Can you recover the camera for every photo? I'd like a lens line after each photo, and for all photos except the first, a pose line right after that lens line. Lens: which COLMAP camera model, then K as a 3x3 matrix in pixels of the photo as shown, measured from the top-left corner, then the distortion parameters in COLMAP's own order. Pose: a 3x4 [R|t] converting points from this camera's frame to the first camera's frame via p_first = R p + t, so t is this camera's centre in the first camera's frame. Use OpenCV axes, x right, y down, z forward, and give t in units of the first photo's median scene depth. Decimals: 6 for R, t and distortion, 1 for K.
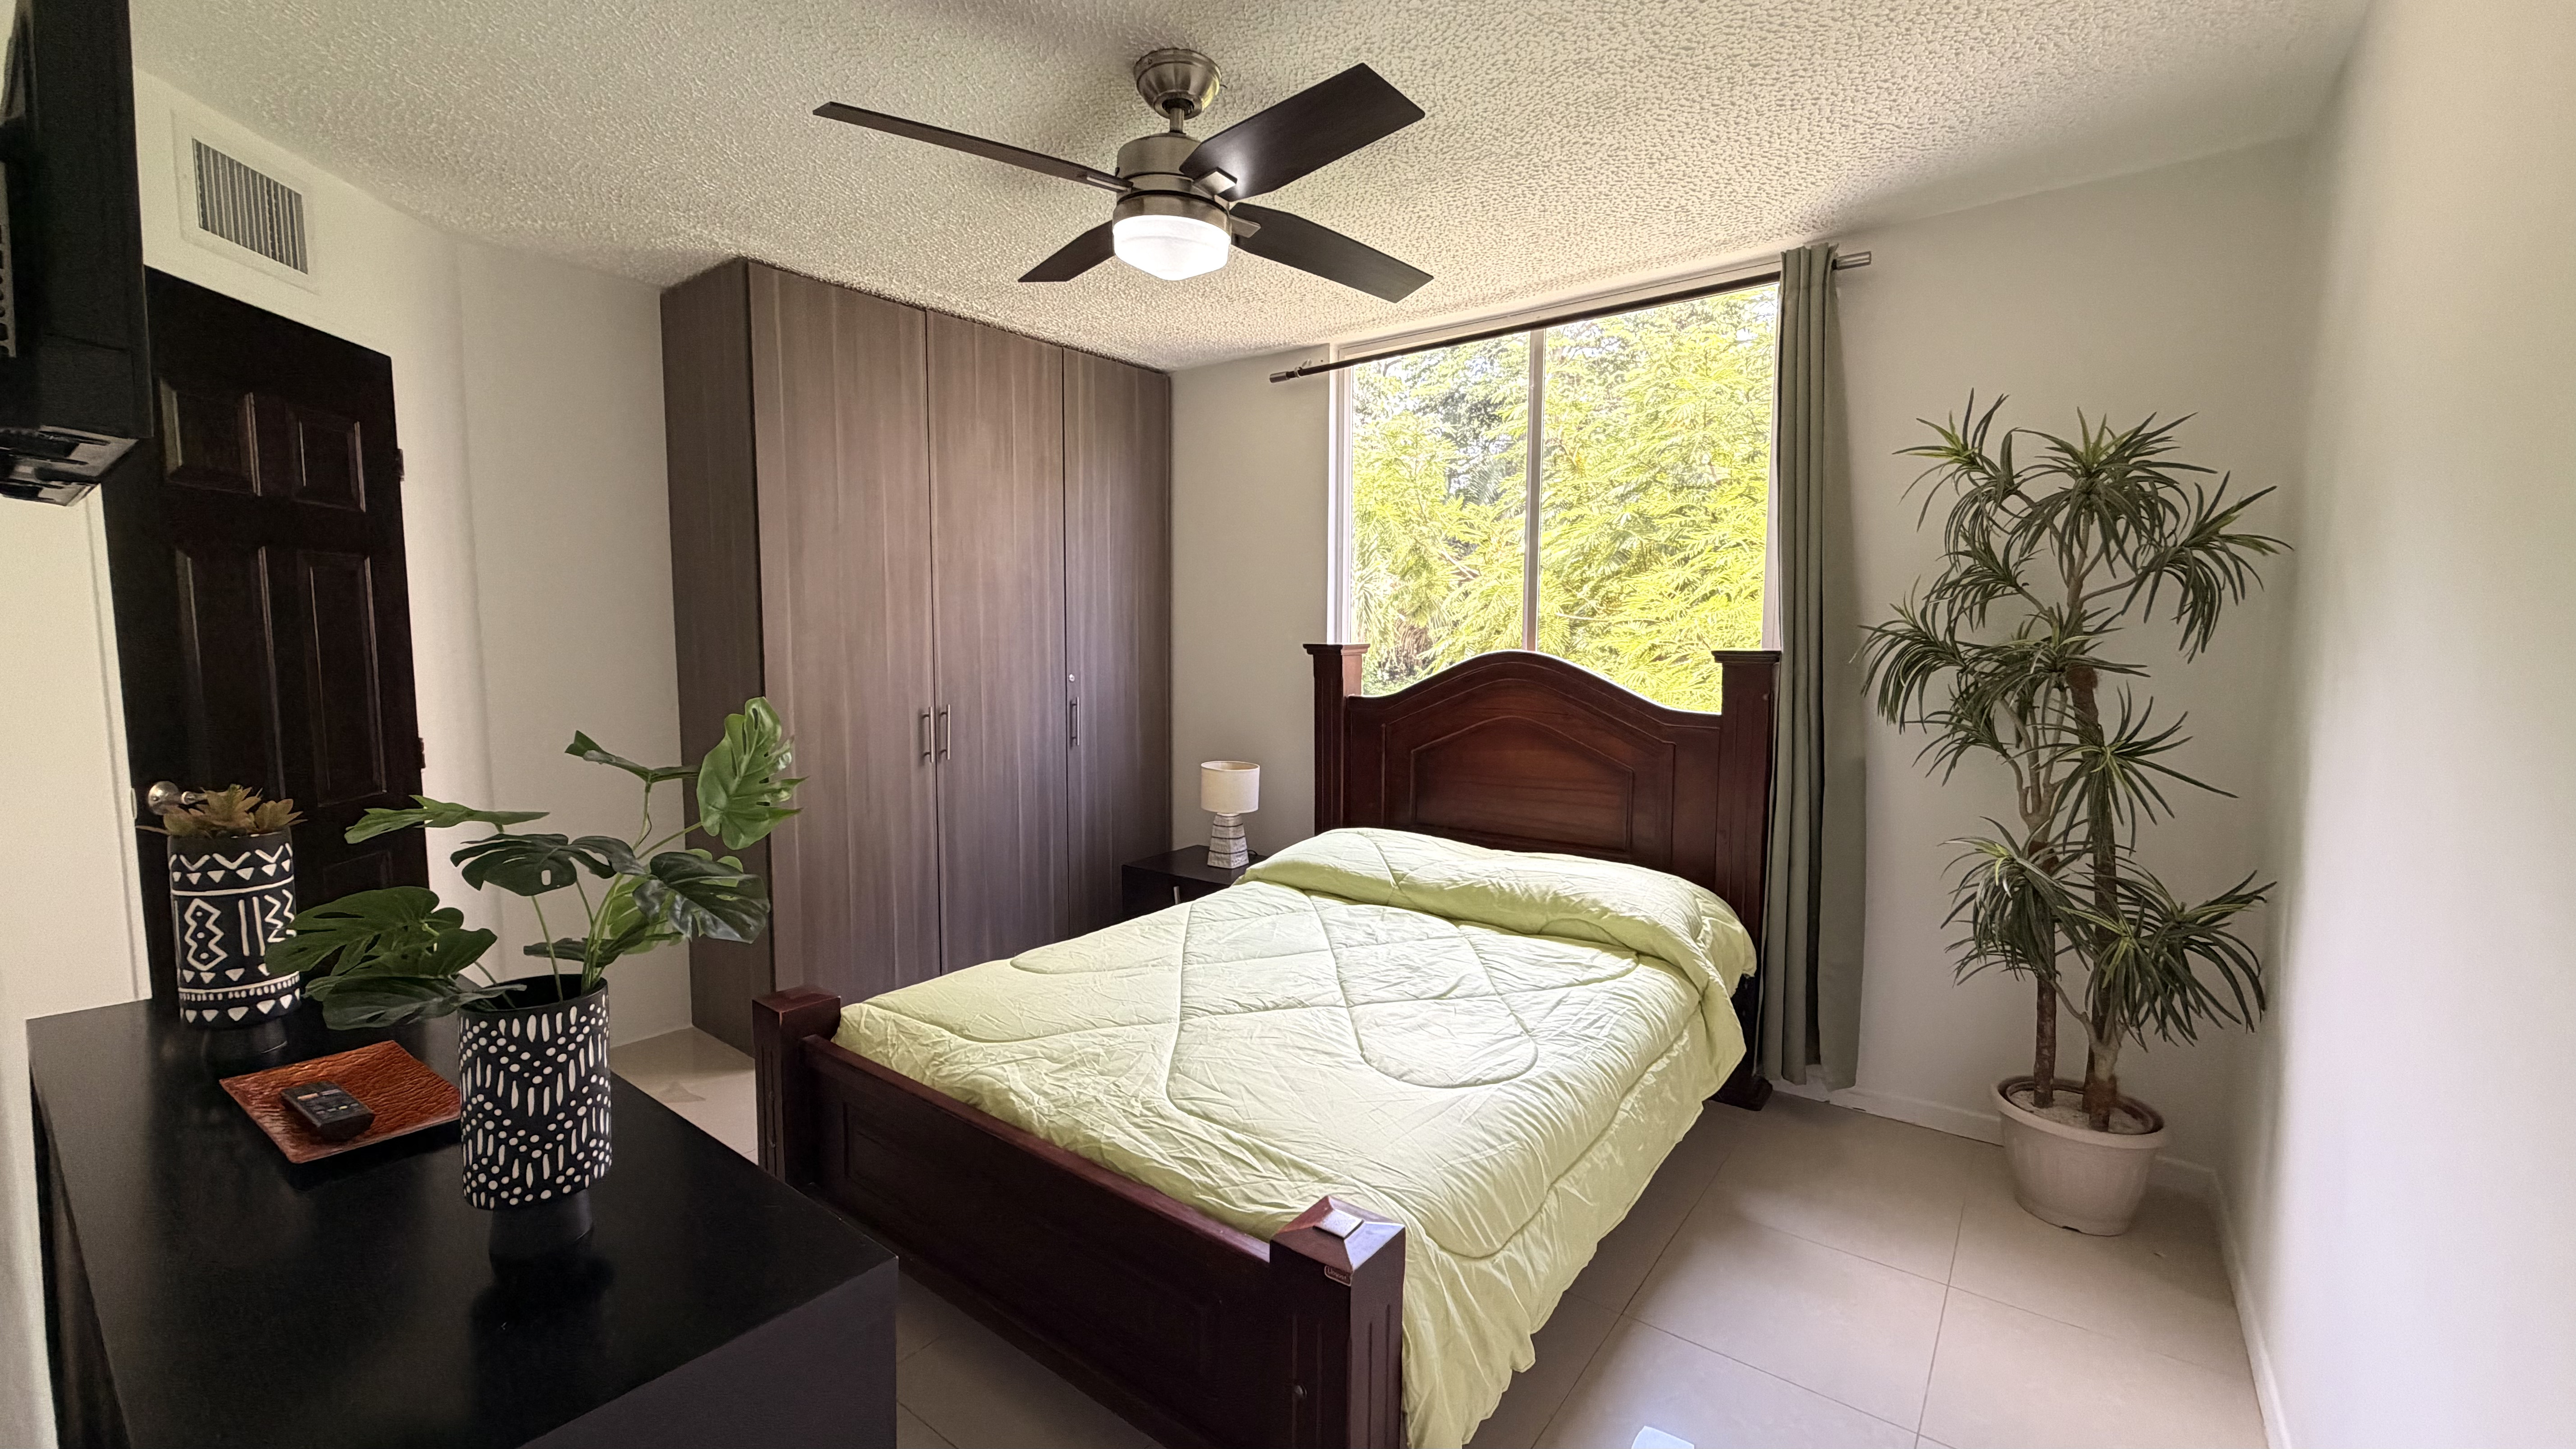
lens RADIAL K [[1027.7, 0, 1283.5], [0, 1027.7, 725.4], [0, 0, 1]] dist [-0.000030, 0.000160]
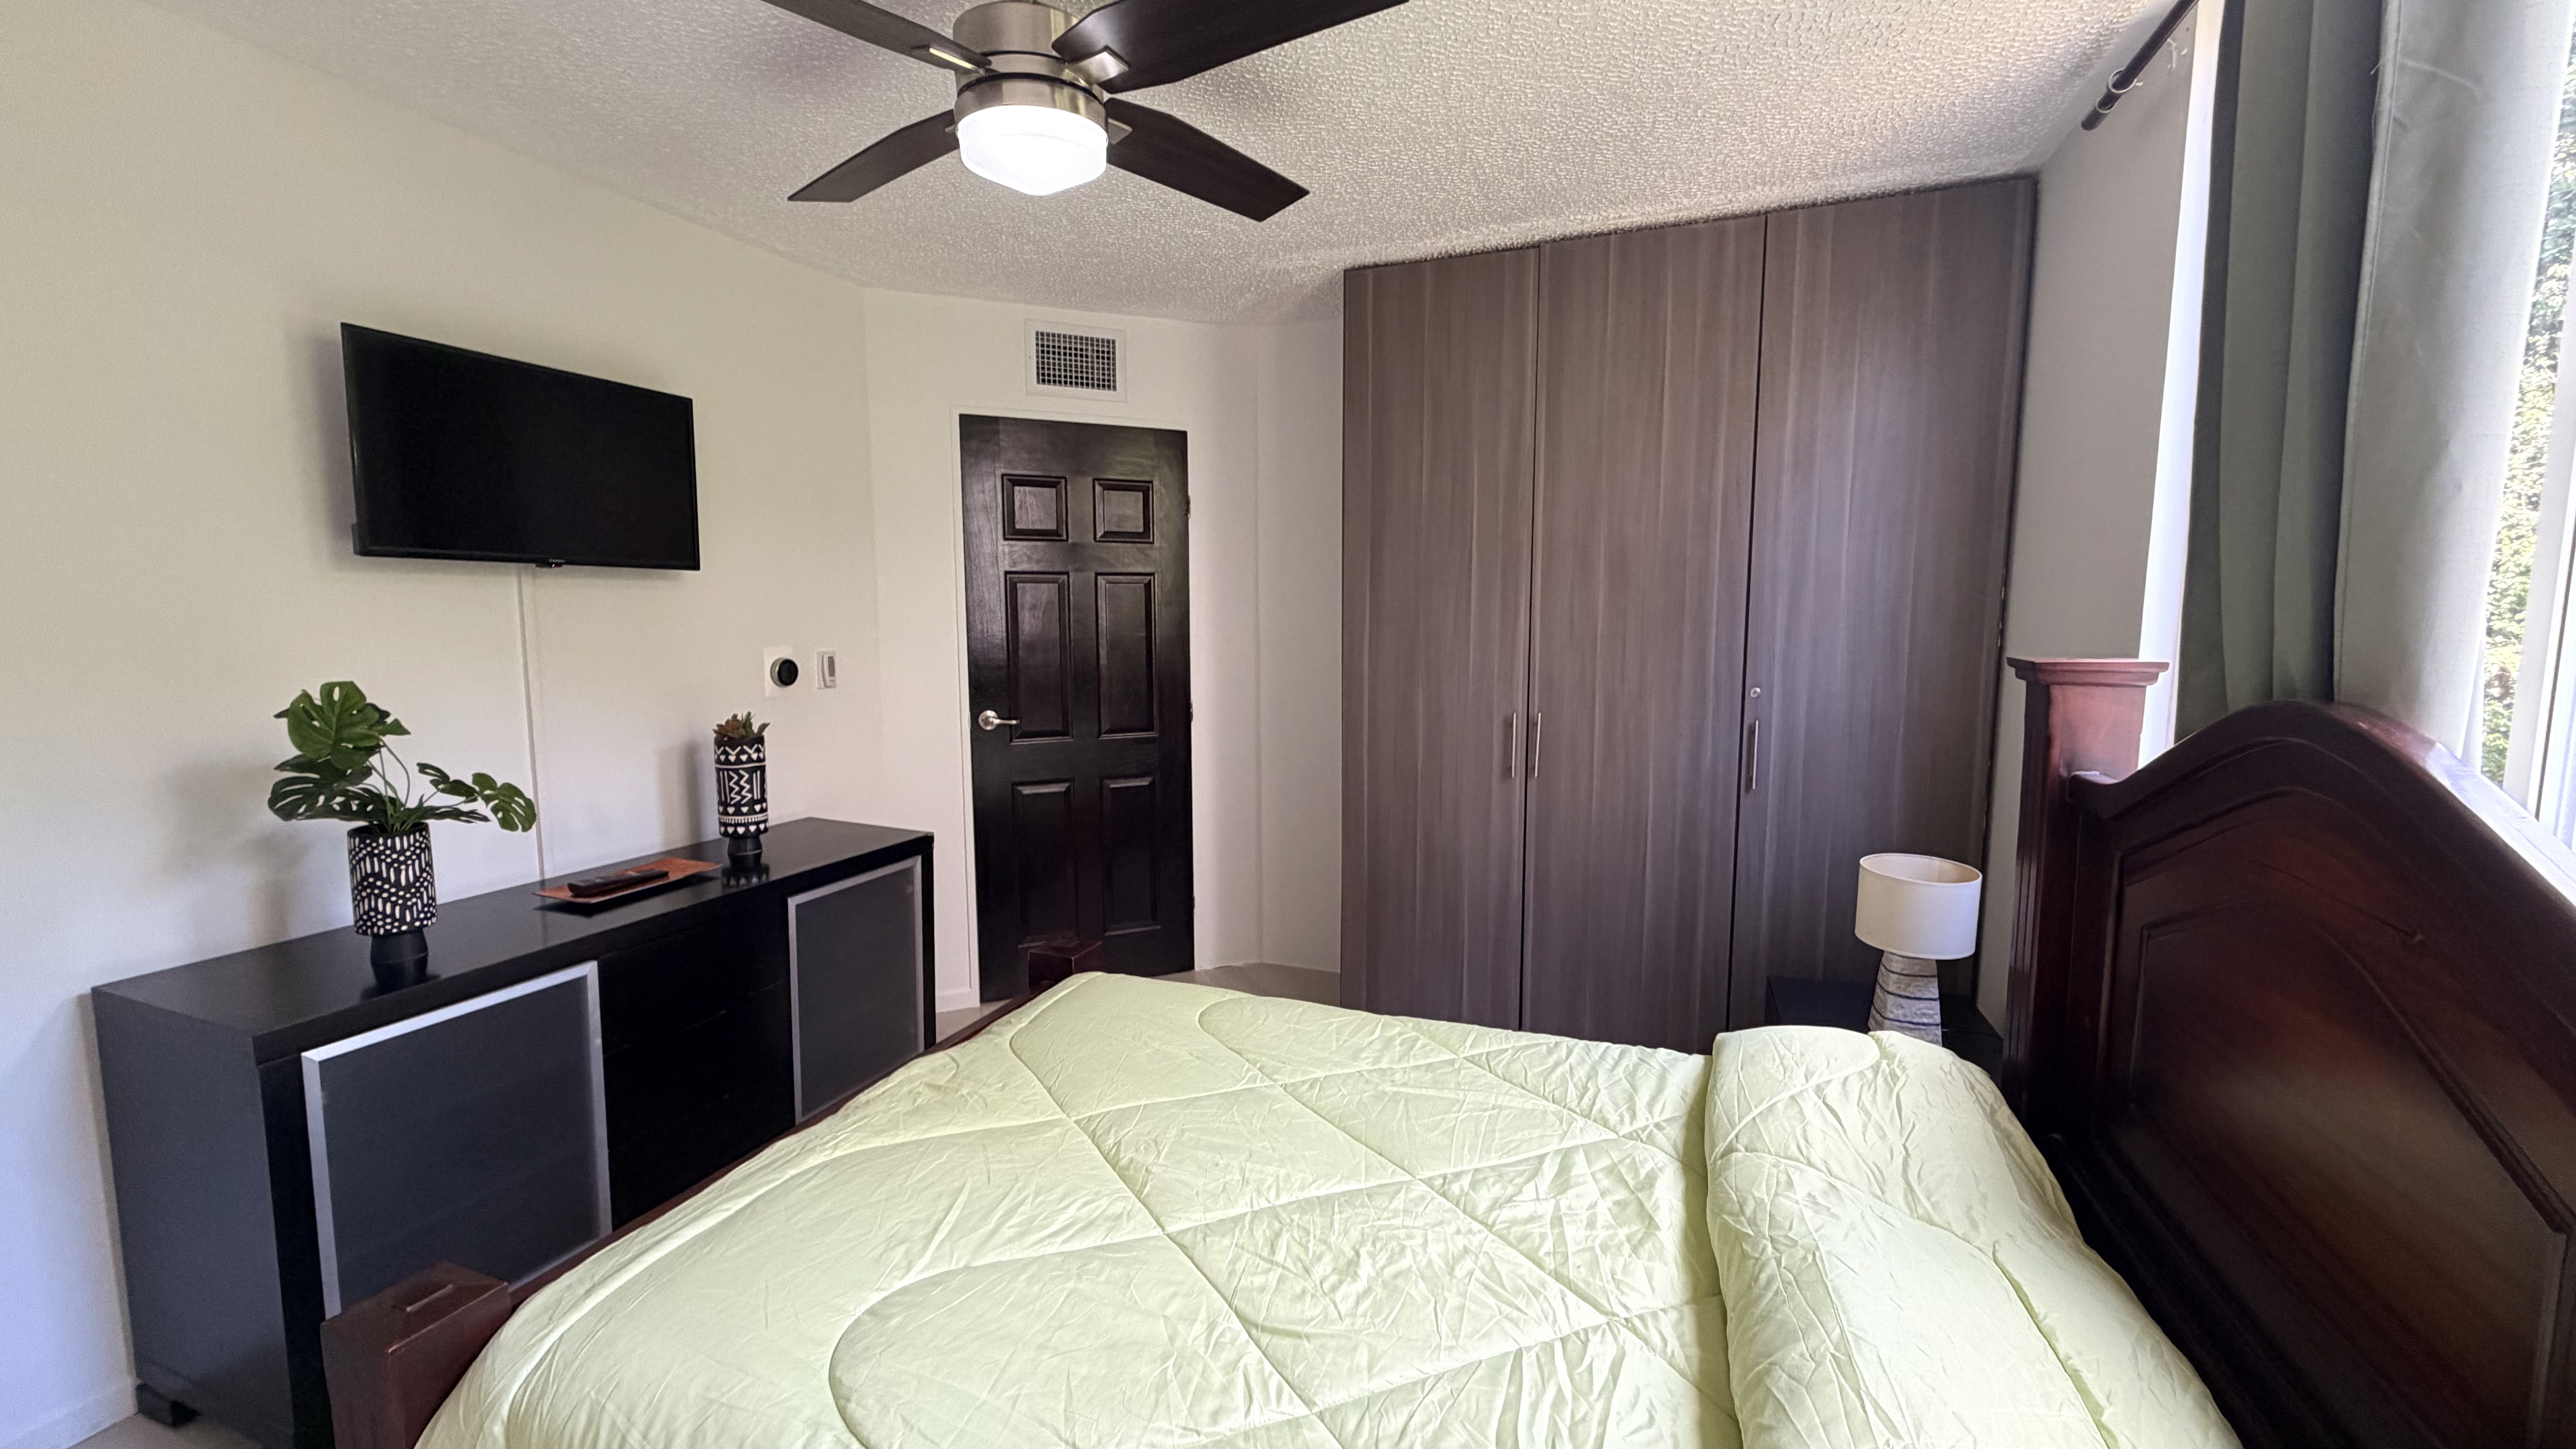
lens RADIAL K [[1019.2, 0, 1288.0], [0, 1019.2, 724.5], [0, 0, 1]] dist [-0.015003, 0.000037]
pose [[0.280570, 0.097761, -0.954842, 0.443904], [-0.082819, 0.993555, 0.077390, -0.061760], [0.956254, 0.057365, 0.286858, 0.600566]]
